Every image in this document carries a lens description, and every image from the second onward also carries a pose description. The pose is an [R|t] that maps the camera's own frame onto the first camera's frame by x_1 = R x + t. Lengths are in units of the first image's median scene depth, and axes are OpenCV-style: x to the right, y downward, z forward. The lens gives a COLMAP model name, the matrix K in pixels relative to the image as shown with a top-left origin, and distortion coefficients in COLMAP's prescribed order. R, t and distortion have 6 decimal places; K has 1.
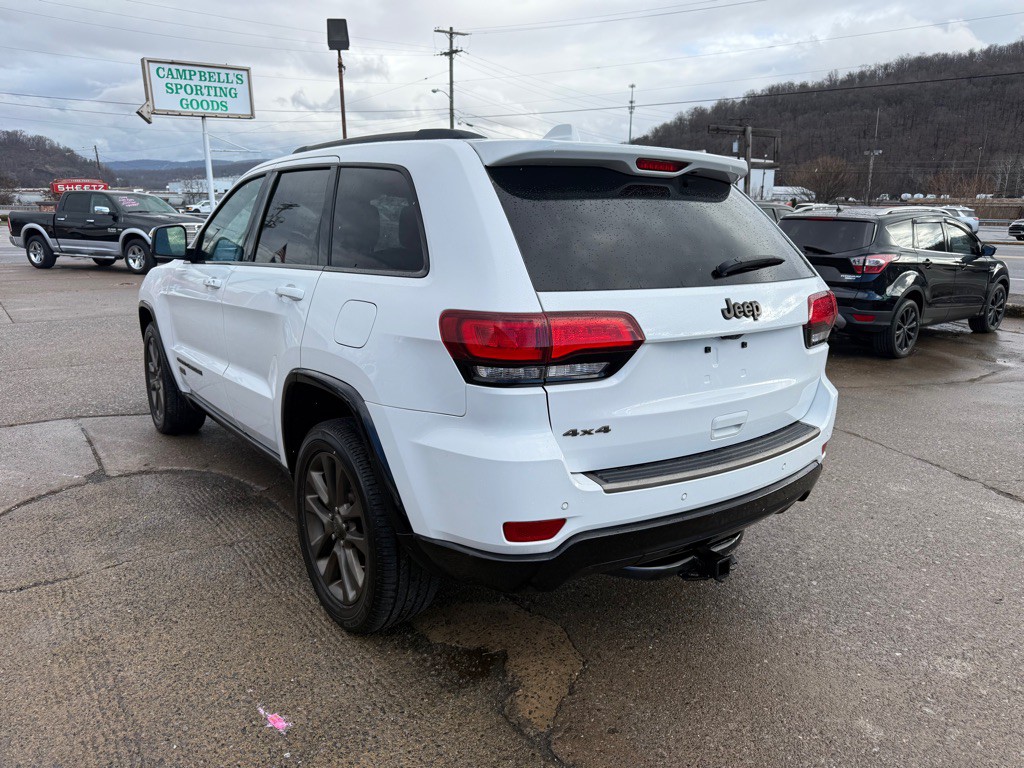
lens RADIAL K [[730.9, 0, 517.1], [0, 730.9, 377.5], [0, 0, 1]] dist [0.012737, -0.010009]
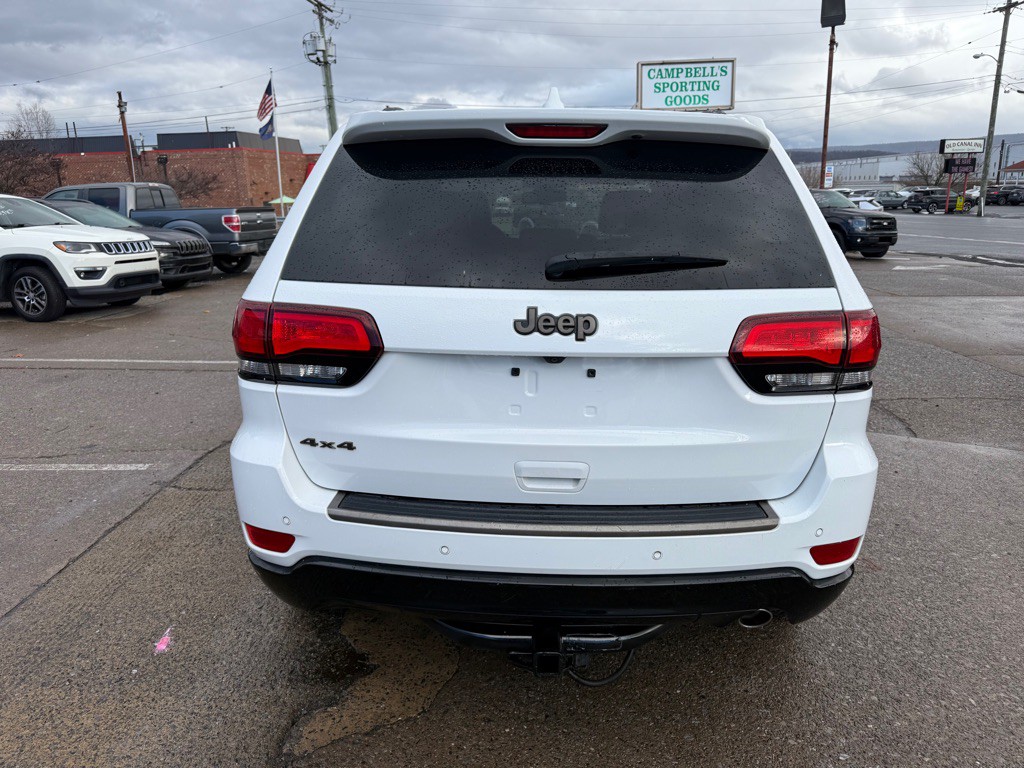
lens RADIAL K [[730.9, 0, 517.1], [0, 730.9, 377.5], [0, 0, 1]] dist [0.012737, -0.010009]
pose [[0.790708, 0.130887, -0.598038, 0.059432], [-0.123499, 0.990897, 0.053582, -0.006063], [0.599607, 0.031489, 0.799675, 0.032255]]
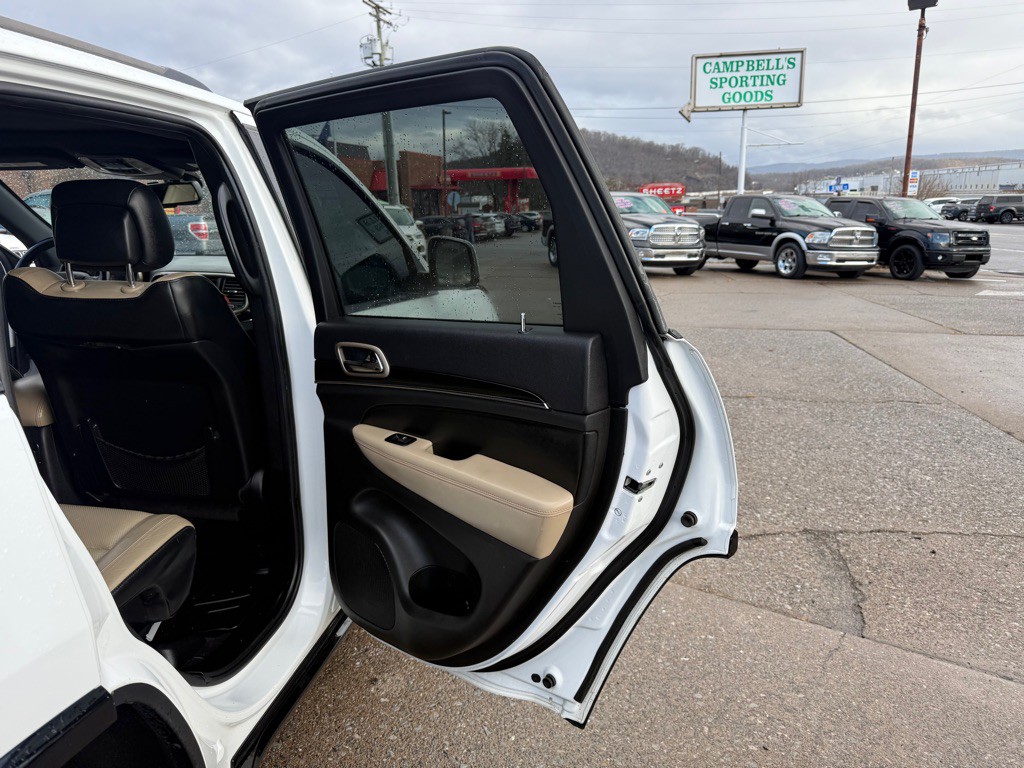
lens RADIAL K [[722.0, 0, 512.0], [0, 722.0, 384.0], [0, 0, 1]] dist [0.040354, -0.045043]
pose [[0.704085, 0.158784, -0.692136, 0.061619], [-0.152269, 0.985768, 0.071249, -0.032936], [0.693599, 0.055225, 0.718242, 0.150993]]
